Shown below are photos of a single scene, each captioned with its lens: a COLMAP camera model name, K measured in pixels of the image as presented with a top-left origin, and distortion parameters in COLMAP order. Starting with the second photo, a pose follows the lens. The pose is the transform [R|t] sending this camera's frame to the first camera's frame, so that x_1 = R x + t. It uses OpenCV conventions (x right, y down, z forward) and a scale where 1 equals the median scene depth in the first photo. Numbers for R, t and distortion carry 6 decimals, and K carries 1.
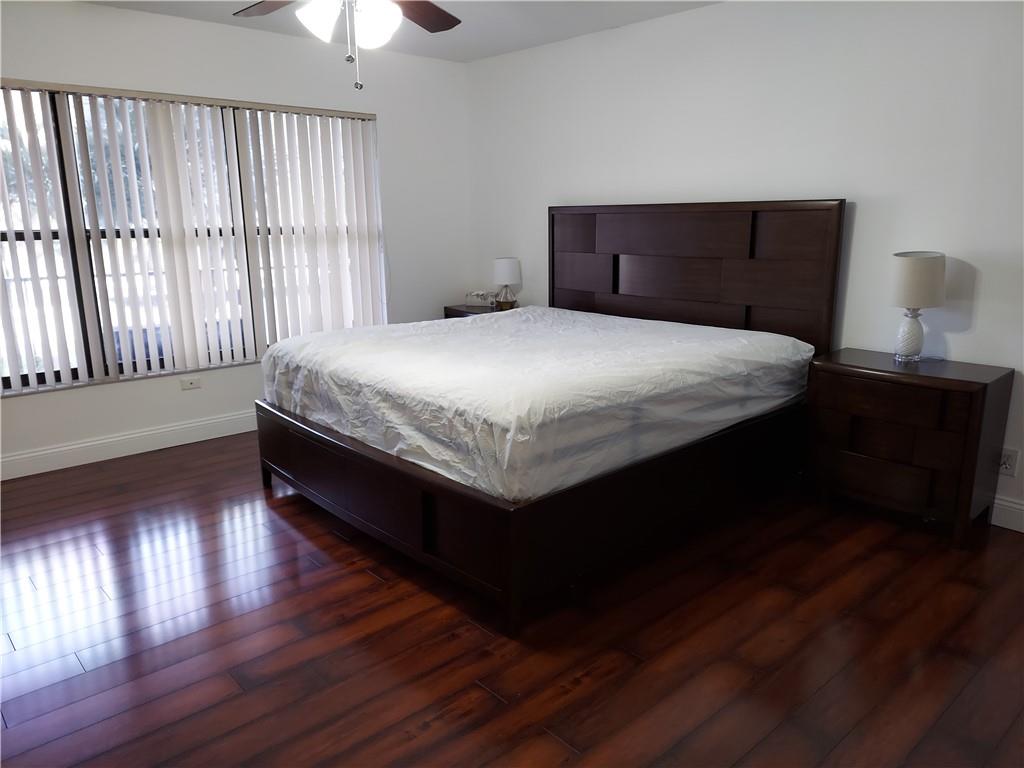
lens RADIAL K [[727.9, 0, 512.0], [0, 727.9, 381.5], [0, 0, 1]] dist [0.065506, -0.079323]
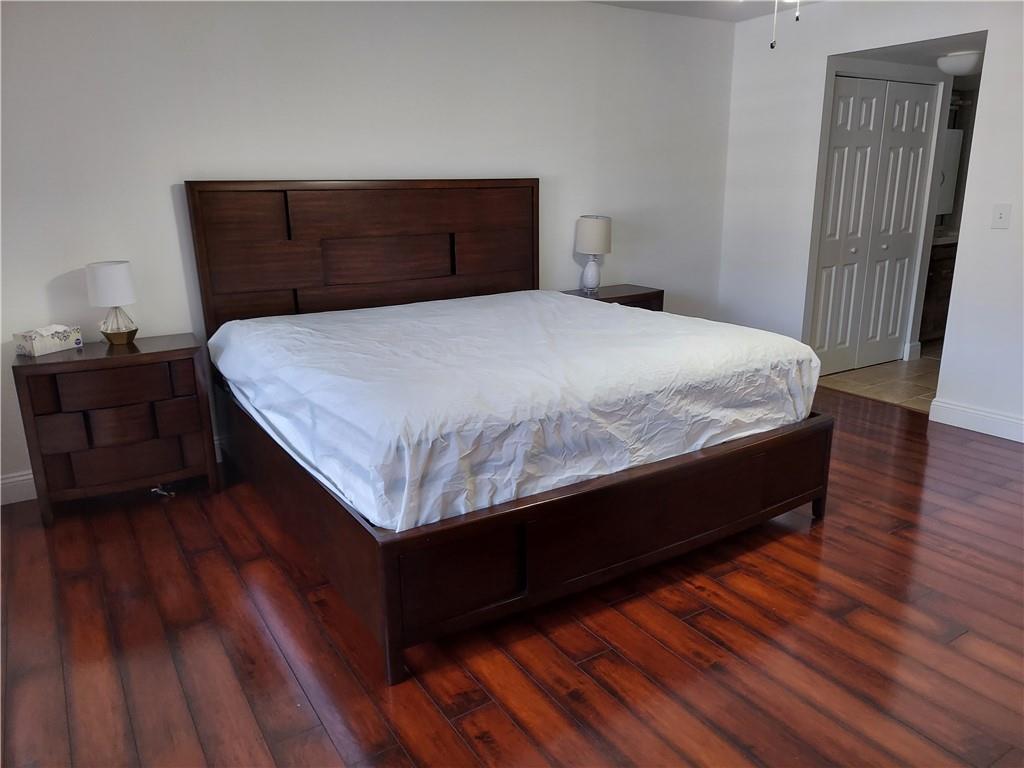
lens RADIAL K [[727.9, 0, 510.7], [0, 727.9, 386.3], [0, 0, 1]] dist [0.065506, -0.079323]
pose [[0.168174, -0.258777, 0.951184, -1.044246], [0.228071, 0.948960, 0.217848, -0.226206], [-0.959010, 0.180301, 0.218610, 1.001426]]
